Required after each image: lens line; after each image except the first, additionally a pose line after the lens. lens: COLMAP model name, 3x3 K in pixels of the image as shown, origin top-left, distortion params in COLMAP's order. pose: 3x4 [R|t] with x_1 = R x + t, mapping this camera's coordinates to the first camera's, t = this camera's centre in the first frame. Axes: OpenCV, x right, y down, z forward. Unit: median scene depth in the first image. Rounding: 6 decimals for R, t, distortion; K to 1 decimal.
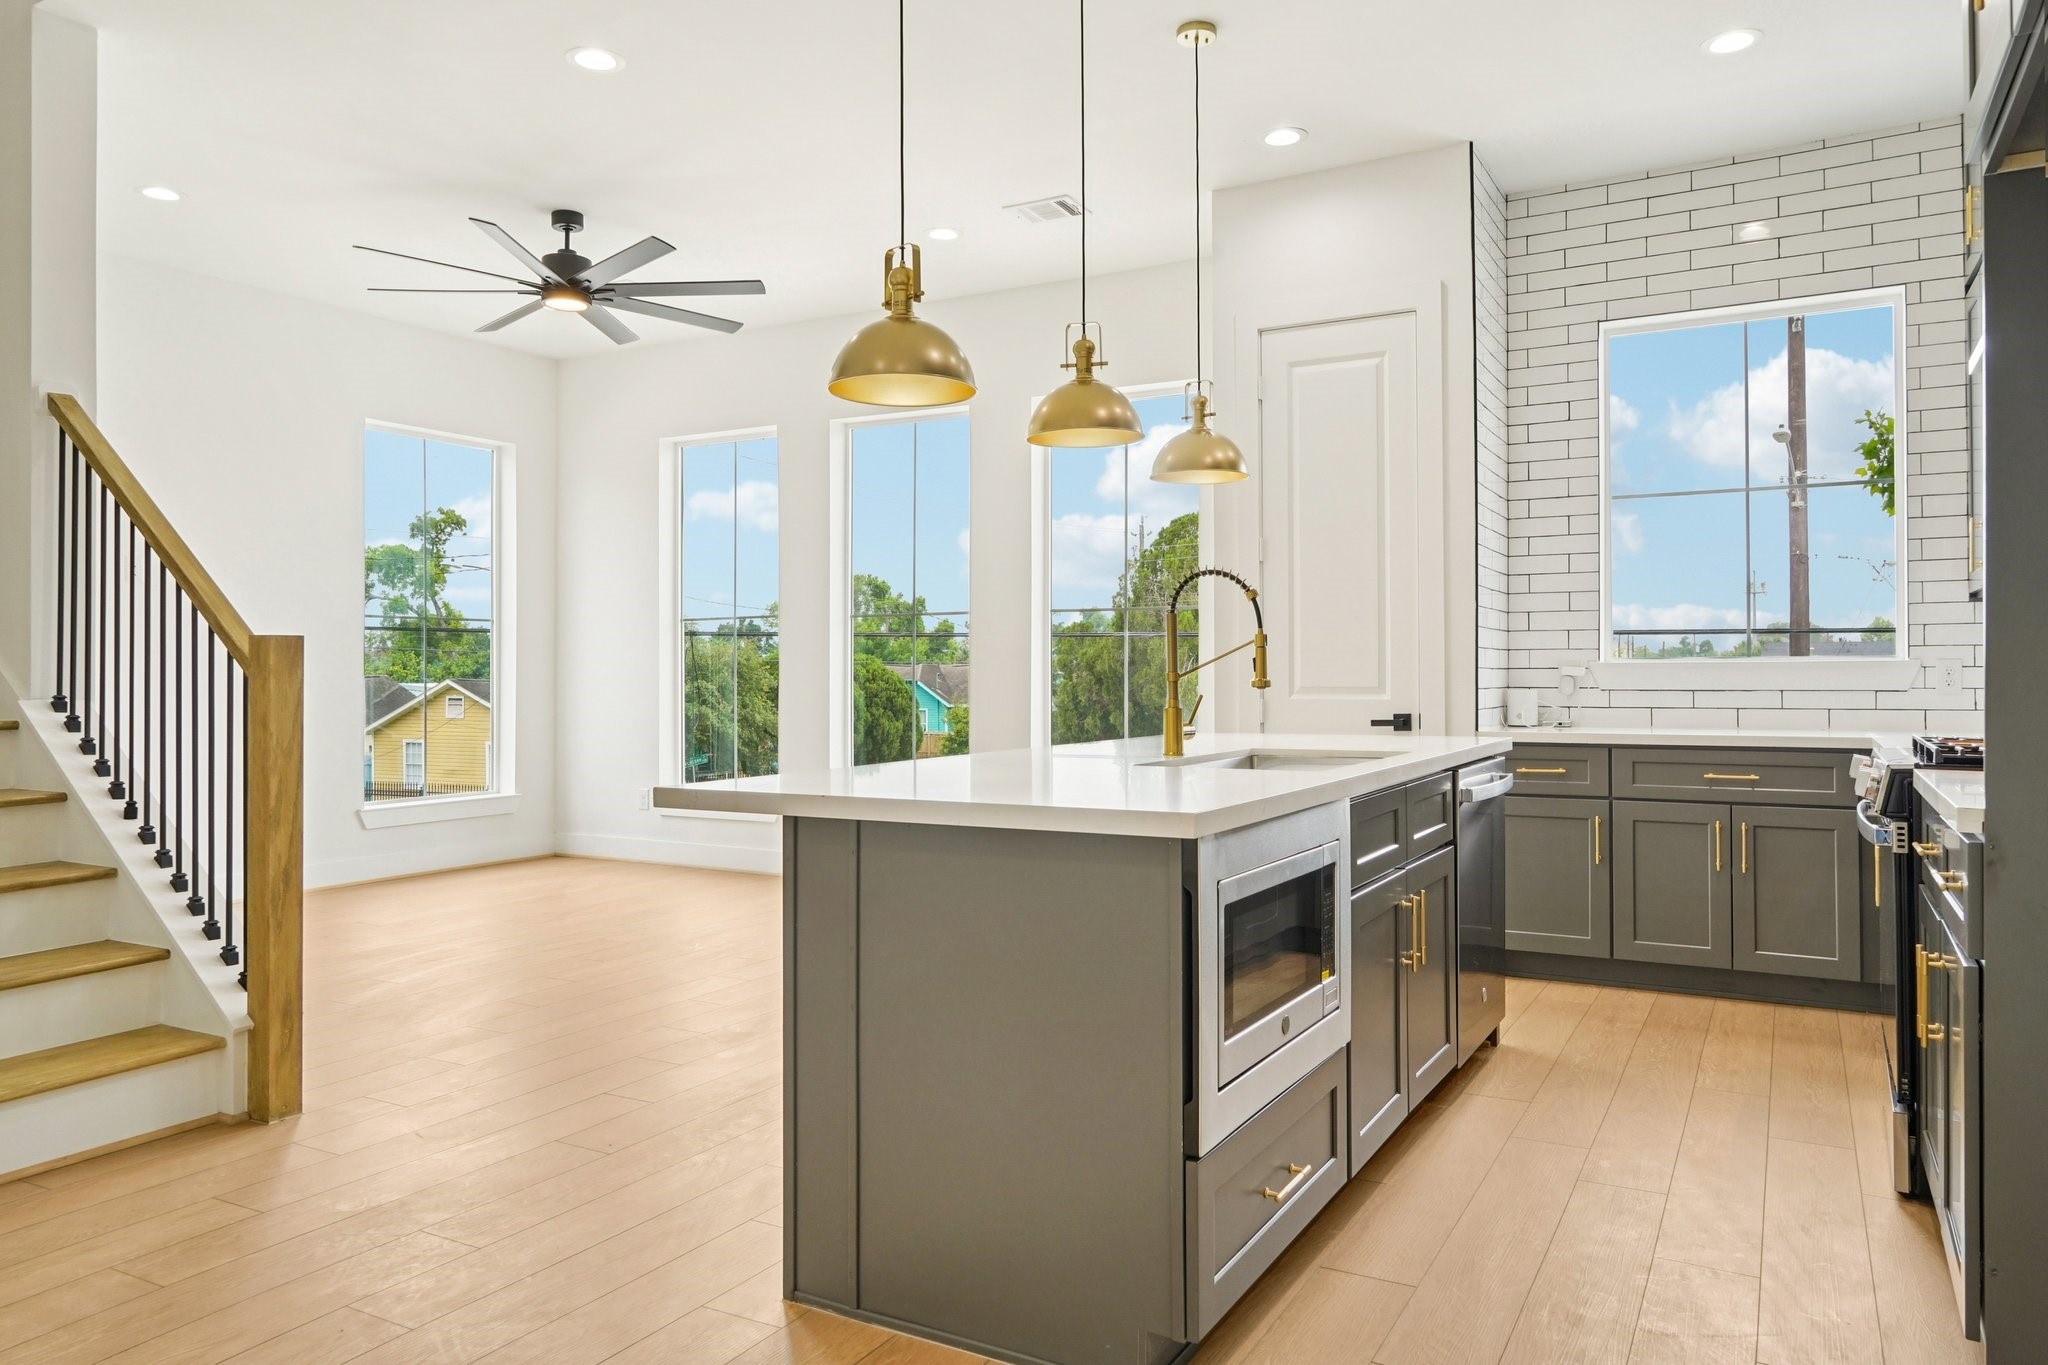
lens RADIAL K [[1389.8, 0, 1026.6], [0, 1389.8, 647.5], [0, 0, 1]] dist [0.003107, 0.000677]
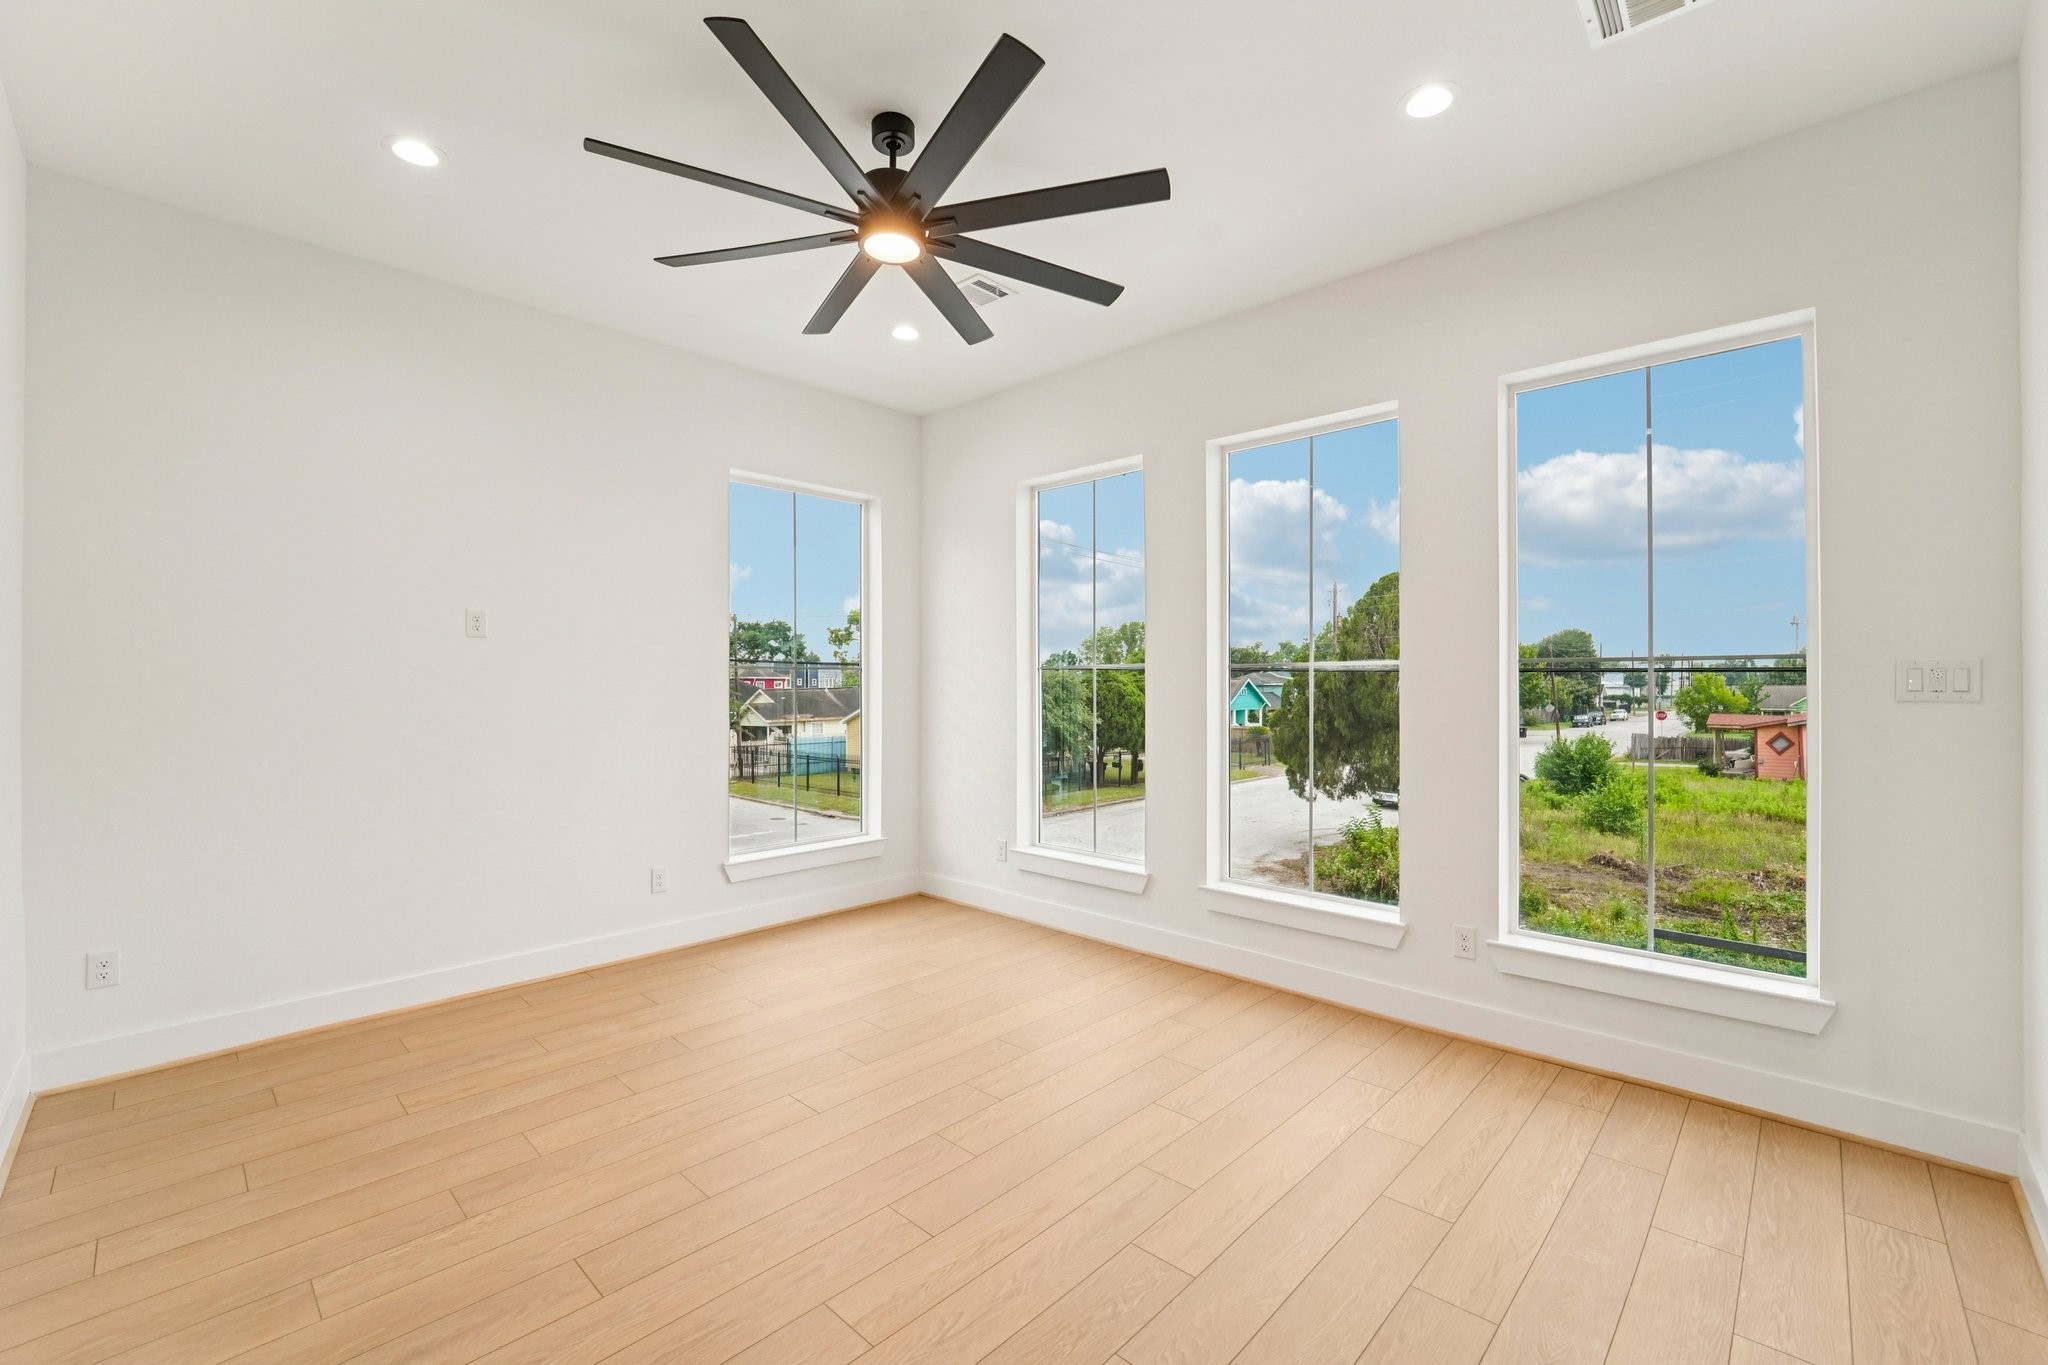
lens RADIAL K [[854.0, 0, 1024.0], [0, 854.0, 682.5], [0, 0, 1]] dist [-0.000857, -0.000149]
pose [[0.969395, 0.002071, -0.245497, -0.155610], [0.002540, 0.999826, 0.018465, -0.029216], [0.245492, -0.018524, 0.969222, 0.583040]]
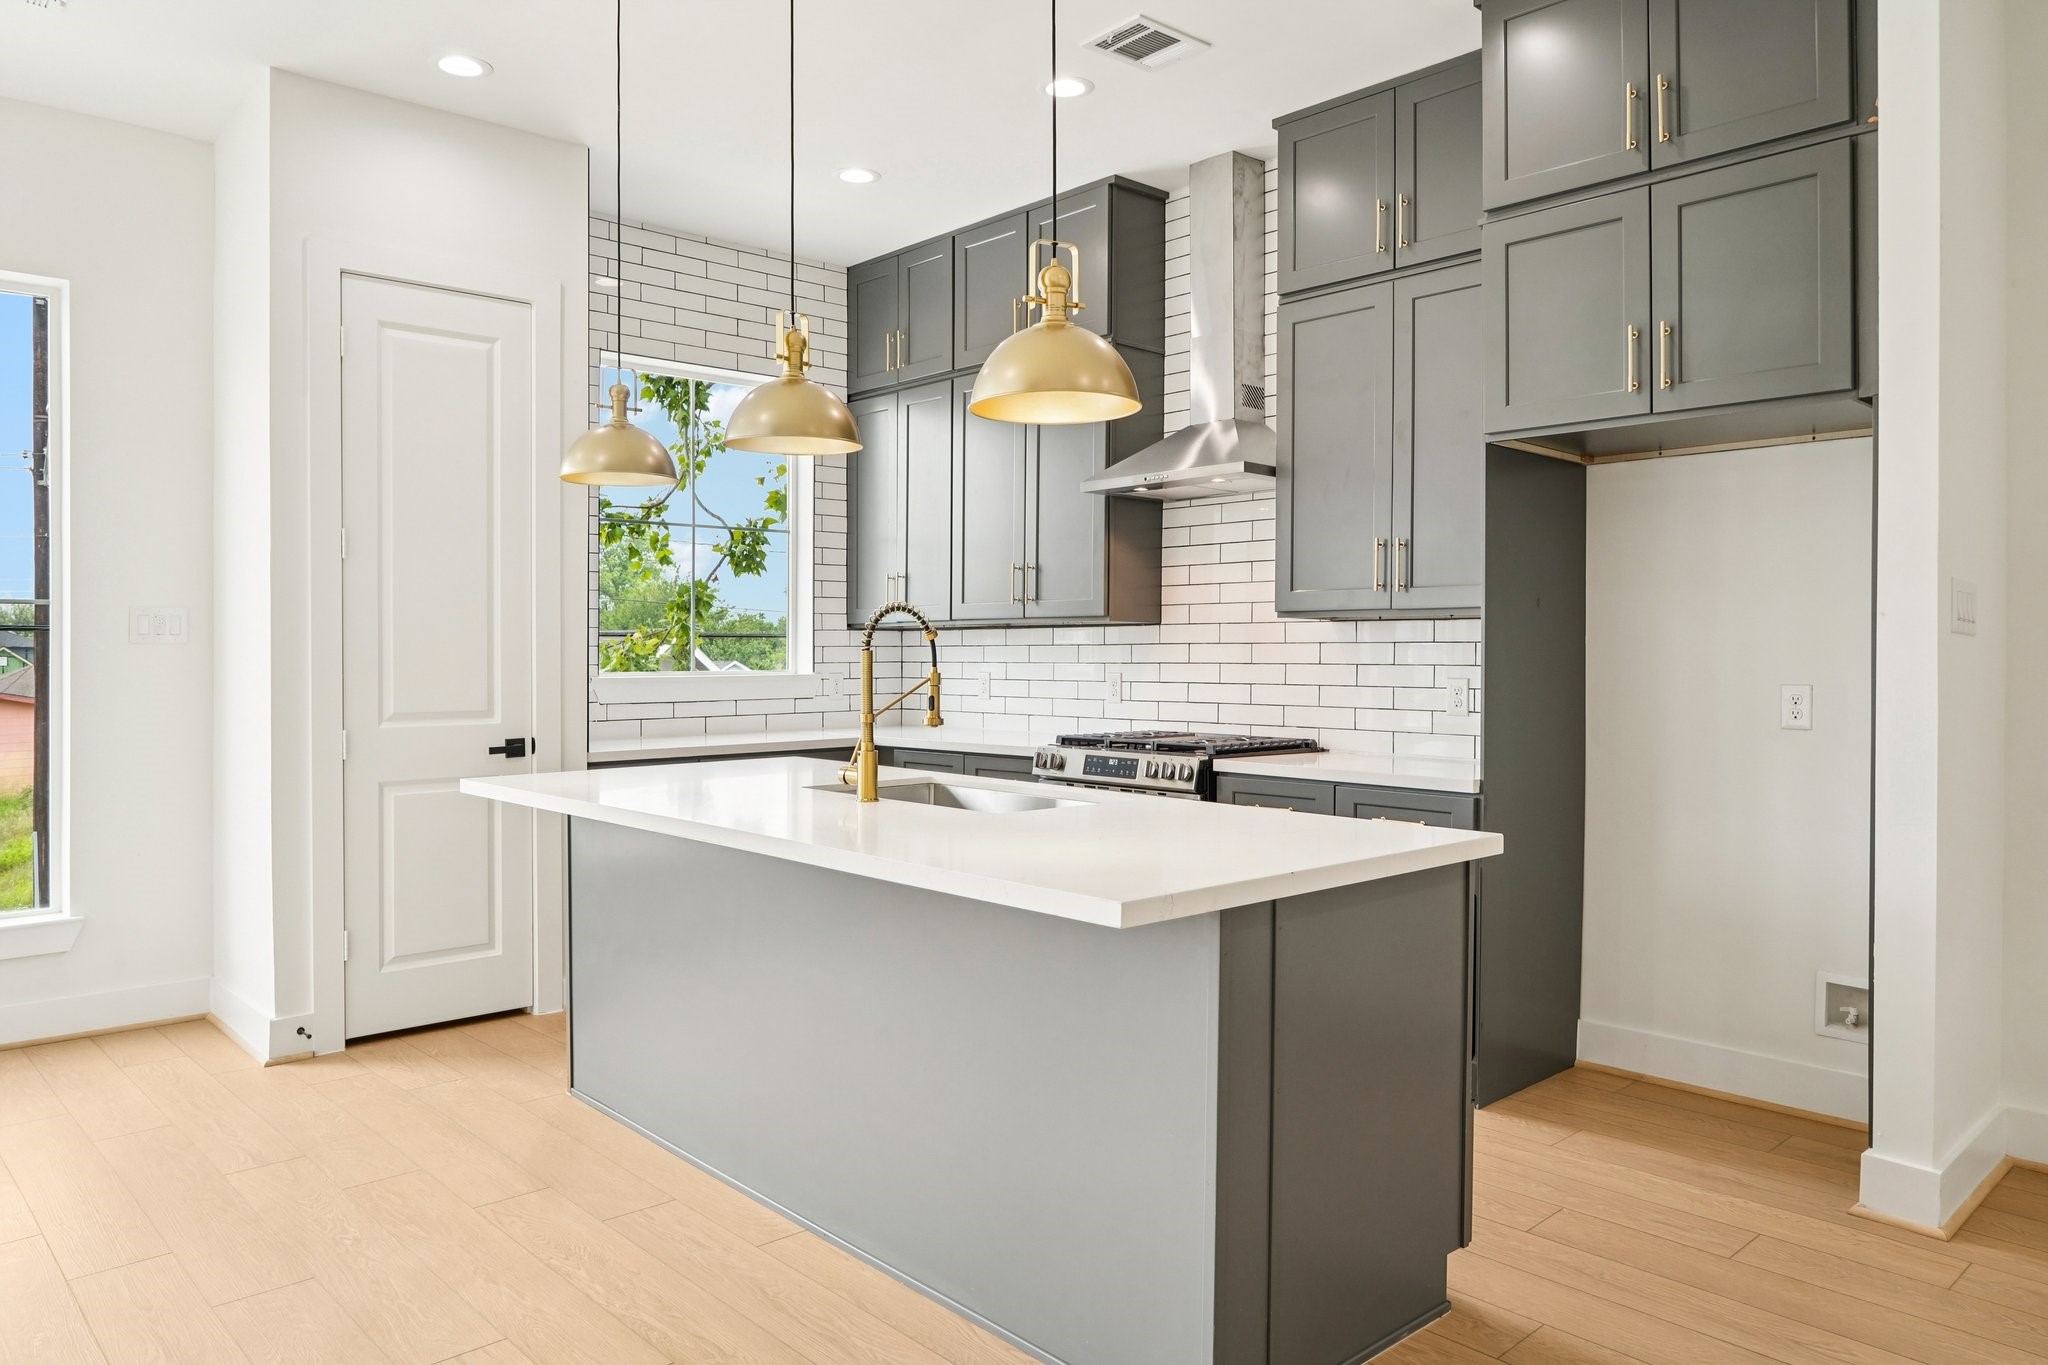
lens RADIAL K [[1375.8, 0, 1024.0], [0, 1375.8, 682.5], [0, 0, 1]] dist [-0.020922, 0.004109]
pose [[0.317311, -0.014796, 0.948206, -0.435398], [-0.019592, 0.999563, 0.022154, -0.014835], [-0.948119, -0.025607, 0.316882, 0.352360]]
